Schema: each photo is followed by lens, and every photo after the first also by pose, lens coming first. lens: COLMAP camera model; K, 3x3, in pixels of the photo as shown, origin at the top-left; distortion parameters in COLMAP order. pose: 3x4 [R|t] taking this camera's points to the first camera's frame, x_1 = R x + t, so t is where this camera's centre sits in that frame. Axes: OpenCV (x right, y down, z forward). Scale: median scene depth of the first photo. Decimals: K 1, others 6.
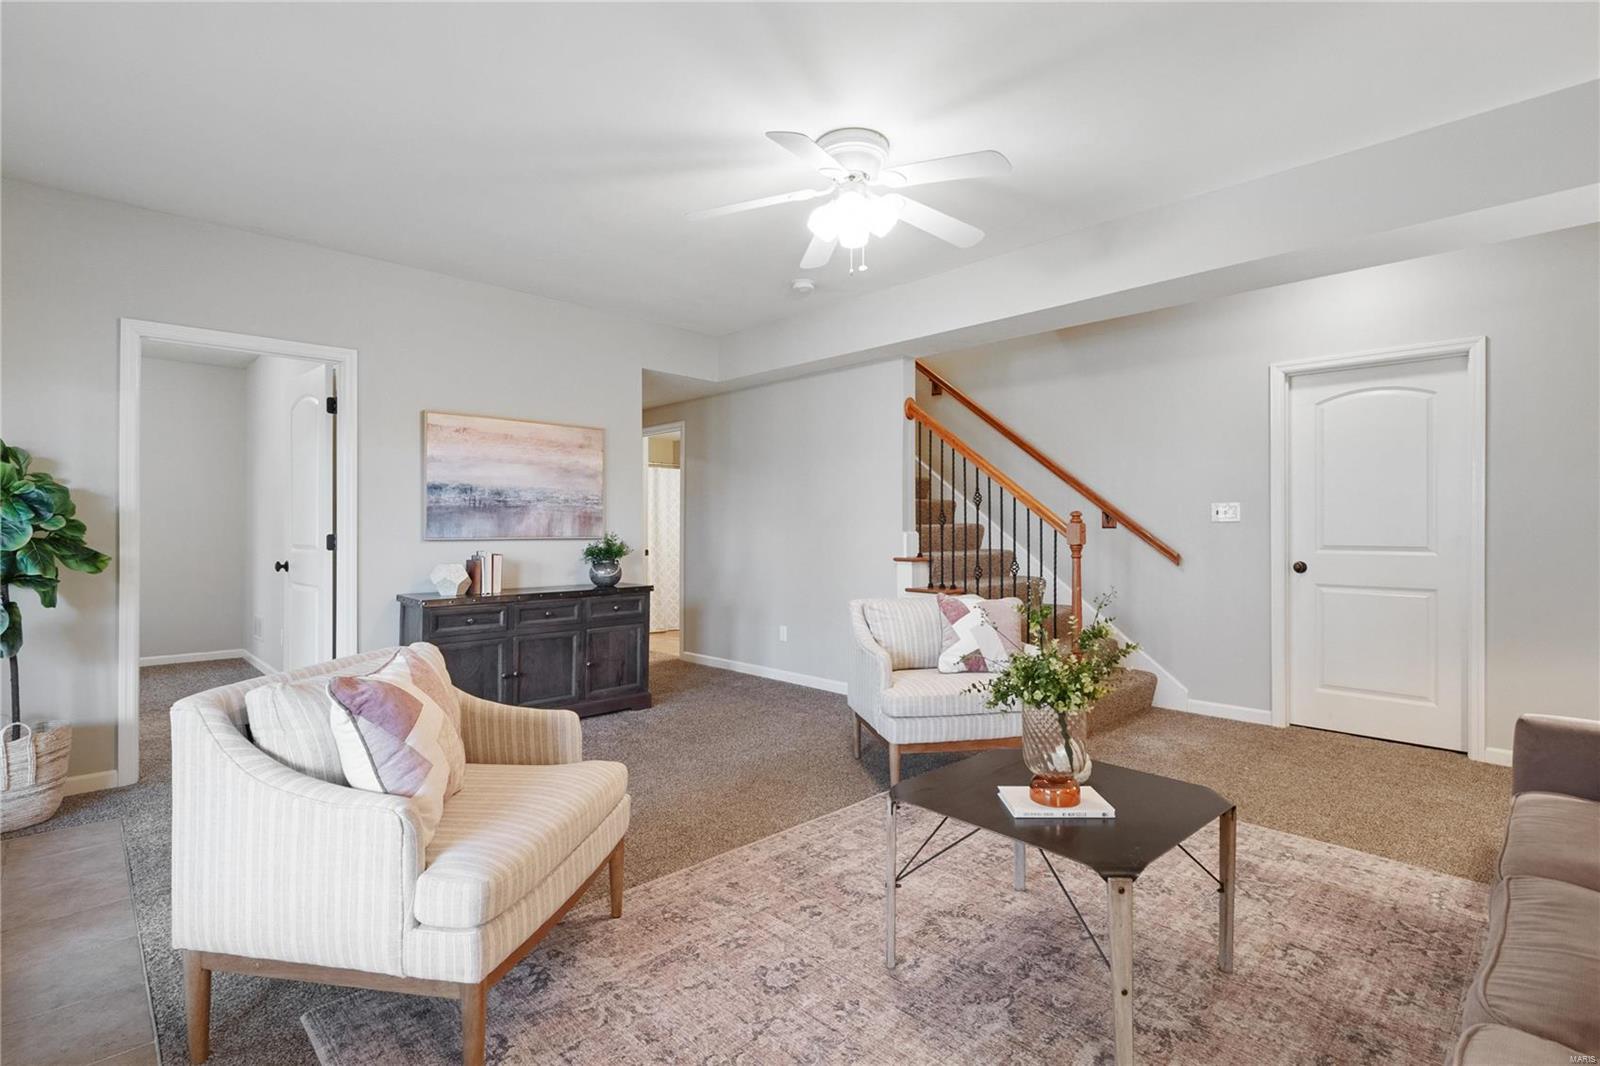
lens RADIAL K [[760.8, 0, 802.0], [0, 760.8, 527.6], [0, 0, 1]] dist [0.013721, 0.000347]
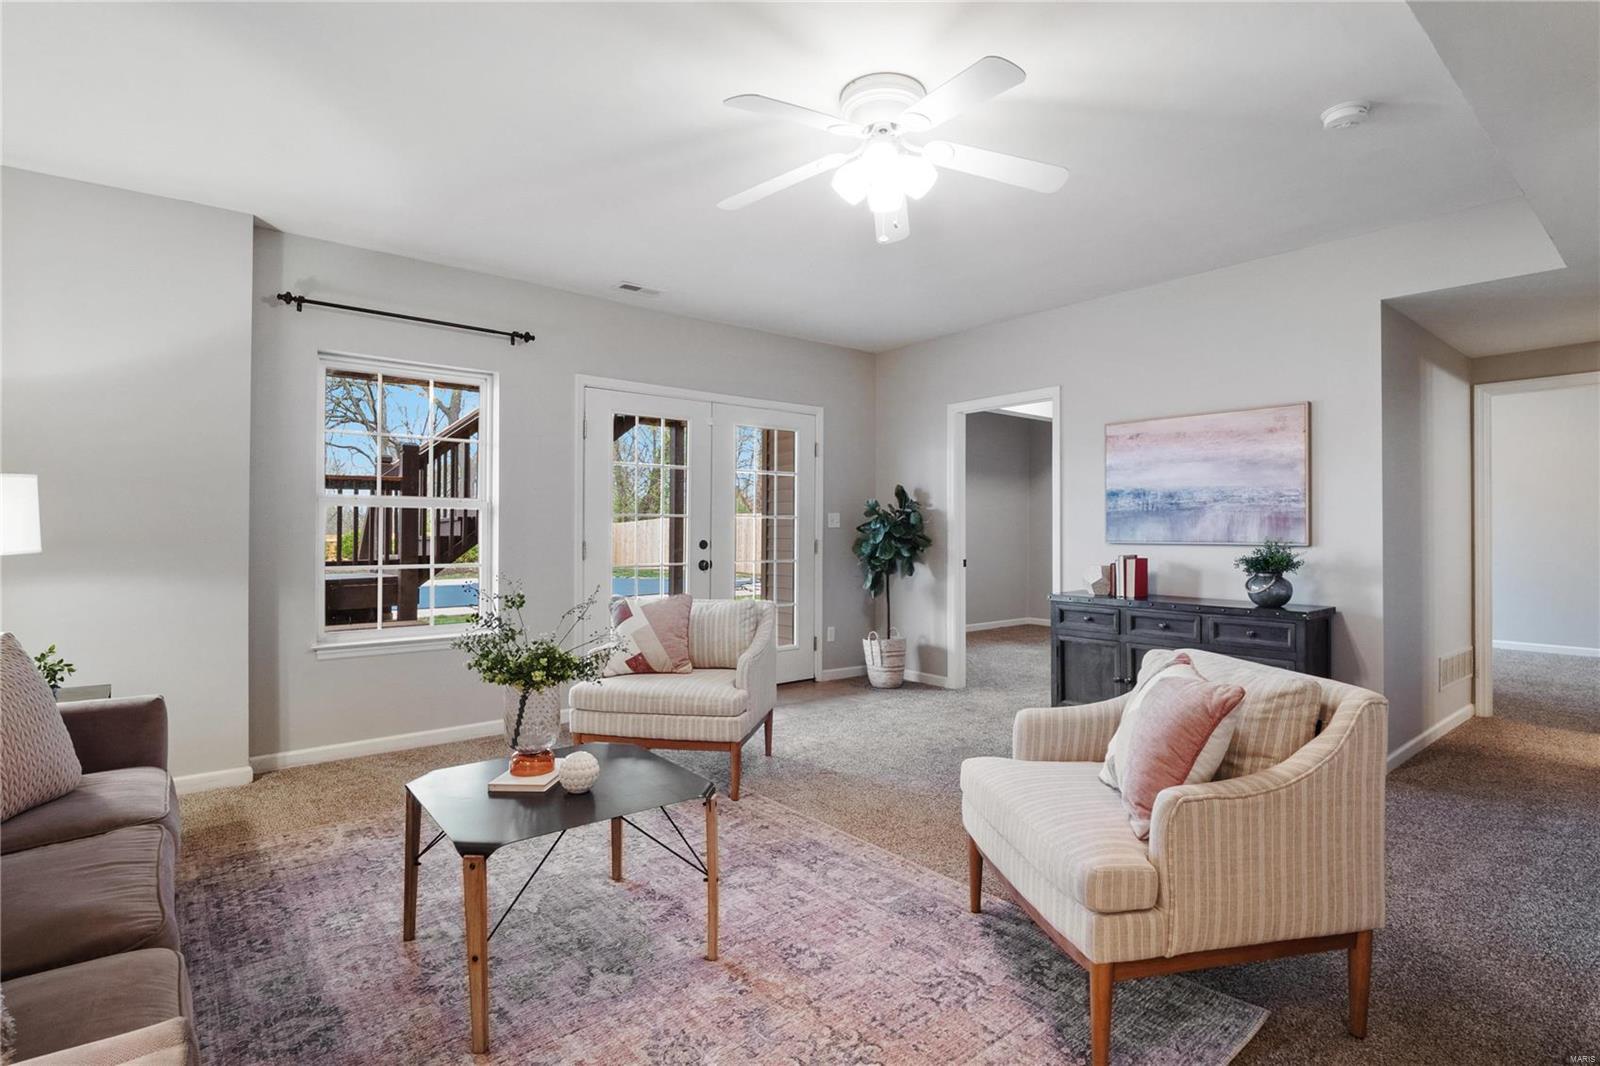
lens RADIAL K [[772.2, 0, 816.0], [0, 772.2, 536.2], [0, 0, 1]] dist [0.001100, 0.000564]
pose [[-0.064170, 0.007497, -0.997911, 0.620753], [0.000842, 0.999972, 0.007459, -0.001731], [0.997939, -0.000362, -0.064174, 0.640453]]
